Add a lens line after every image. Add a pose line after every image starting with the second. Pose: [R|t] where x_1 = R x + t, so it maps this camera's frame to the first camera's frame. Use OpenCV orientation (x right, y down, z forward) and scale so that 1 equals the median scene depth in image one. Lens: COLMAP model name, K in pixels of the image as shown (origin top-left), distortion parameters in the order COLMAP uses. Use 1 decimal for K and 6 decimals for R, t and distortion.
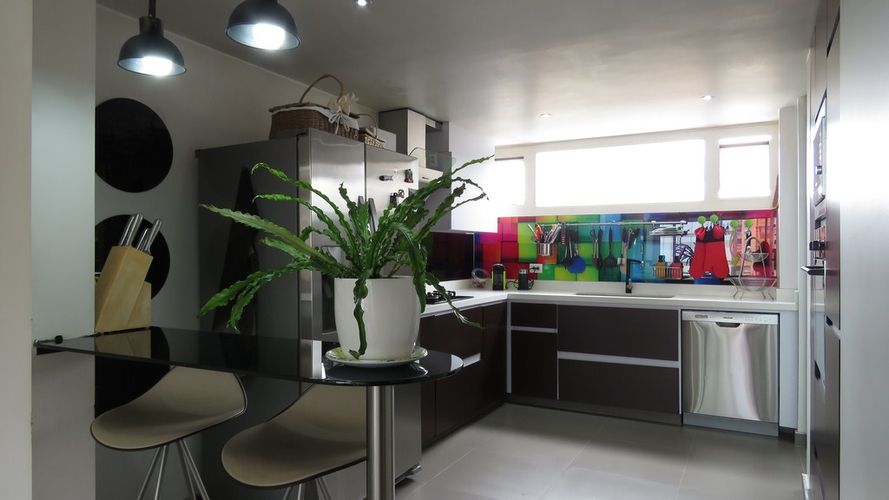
lens RADIAL K [[573.3, 0, 446.0], [0, 573.3, 249.7], [0, 0, 1]] dist [-0.001307, 0.000541]
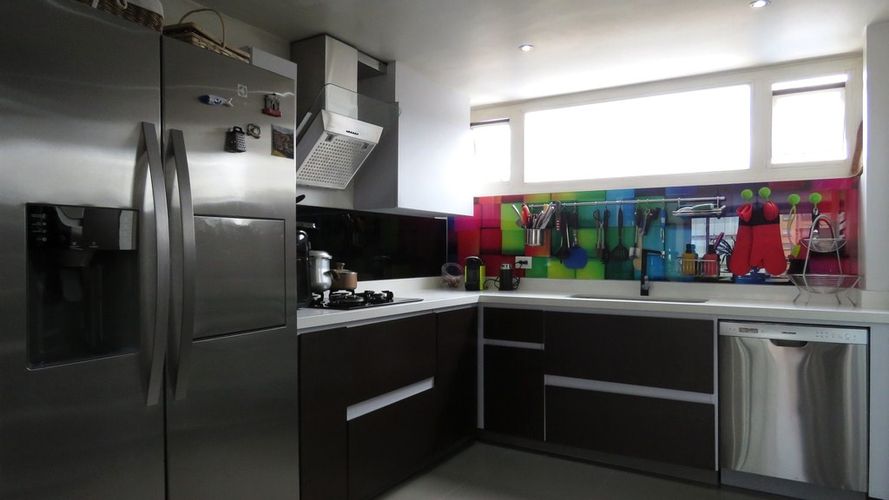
lens RADIAL K [[573.3, 0, 446.0], [0, 573.3, 249.7], [0, 0, 1]] dist [-0.001307, 0.000541]
pose [[0.998789, 0.002218, -0.049155, 0.099197], [-0.002296, 0.999996, -0.001527, 0.018386], [0.049151, 0.001638, 0.998790, 0.250351]]
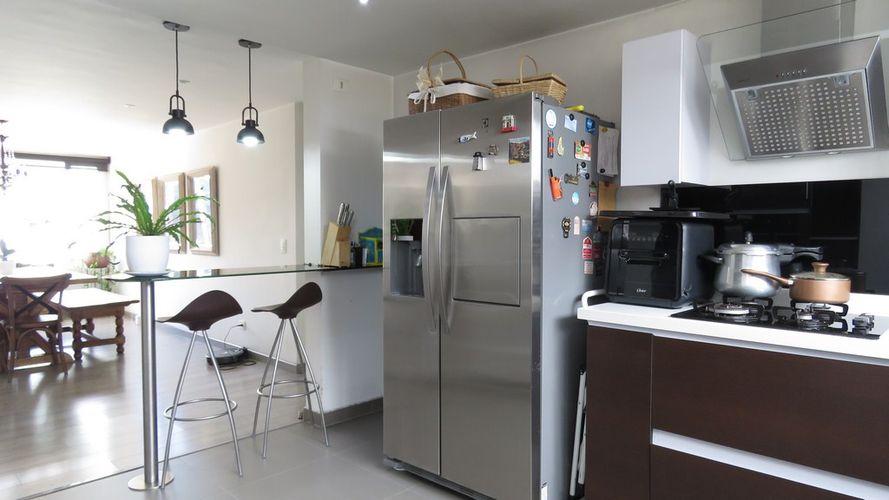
lens RADIAL K [[573.3, 0, 446.0], [0, 573.3, 249.7], [0, 0, 1]] dist [-0.001307, 0.000541]
pose [[-0.264160, 0.032465, -0.963932, 0.440021], [0.001594, 0.999447, 0.033224, 0.008244], [0.964478, 0.007240, -0.264066, 0.715503]]
